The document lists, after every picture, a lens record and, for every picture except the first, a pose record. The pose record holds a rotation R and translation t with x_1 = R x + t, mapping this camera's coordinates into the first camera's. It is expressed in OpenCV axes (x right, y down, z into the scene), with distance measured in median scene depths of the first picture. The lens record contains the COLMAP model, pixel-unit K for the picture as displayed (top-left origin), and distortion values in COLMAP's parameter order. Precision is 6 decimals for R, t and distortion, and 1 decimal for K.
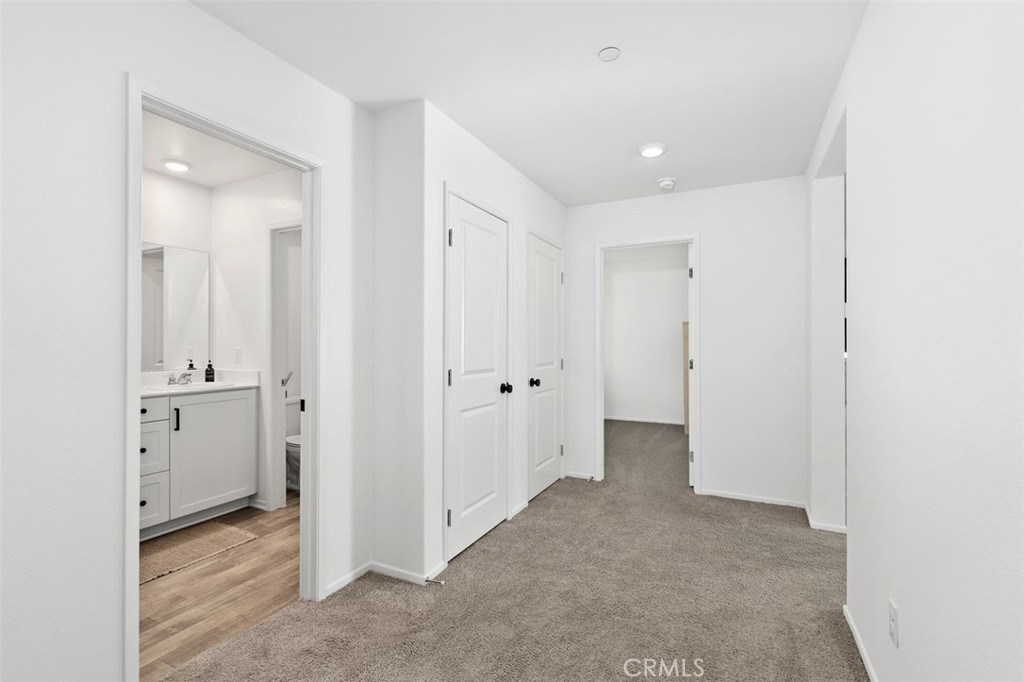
lens RADIAL K [[465.0, 0, 516.8], [0, 465.0, 342.0], [0, 0, 1]] dist [0.001782, -0.000056]
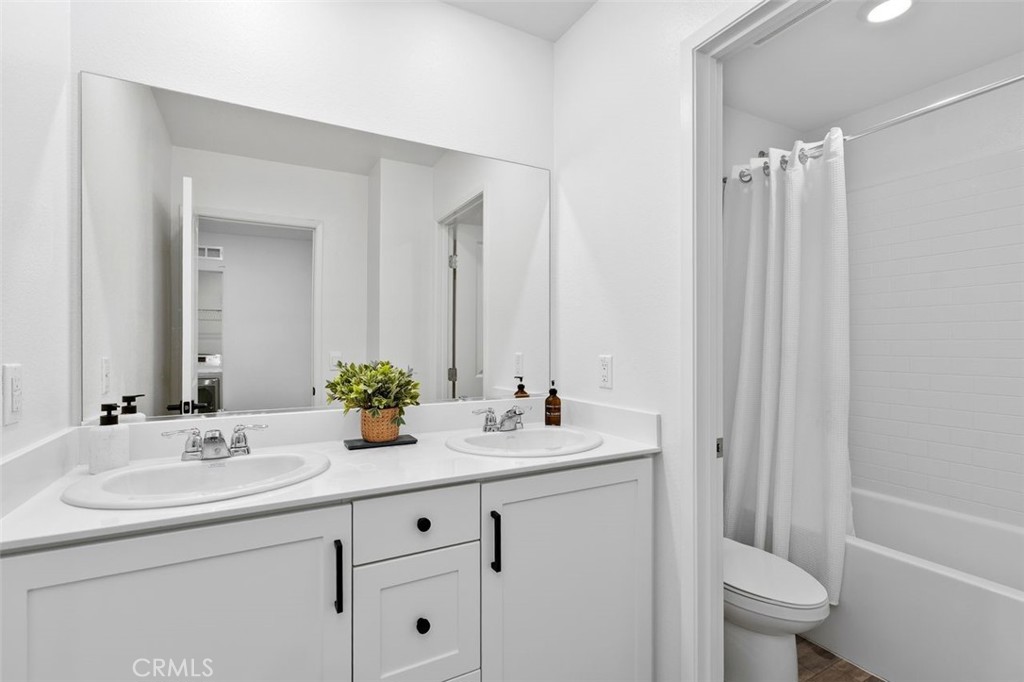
lens RADIAL K [[465.0, 0, 511.7], [0, 465.0, 344.5], [0, 0, 1]] dist [0.001782, -0.000056]
pose [[0.817082, 0.002238, -0.576517, -0.424157], [-0.003072, 0.999995, -0.000473, 0.001564], [0.576513, 0.002158, 0.817085, 0.590501]]
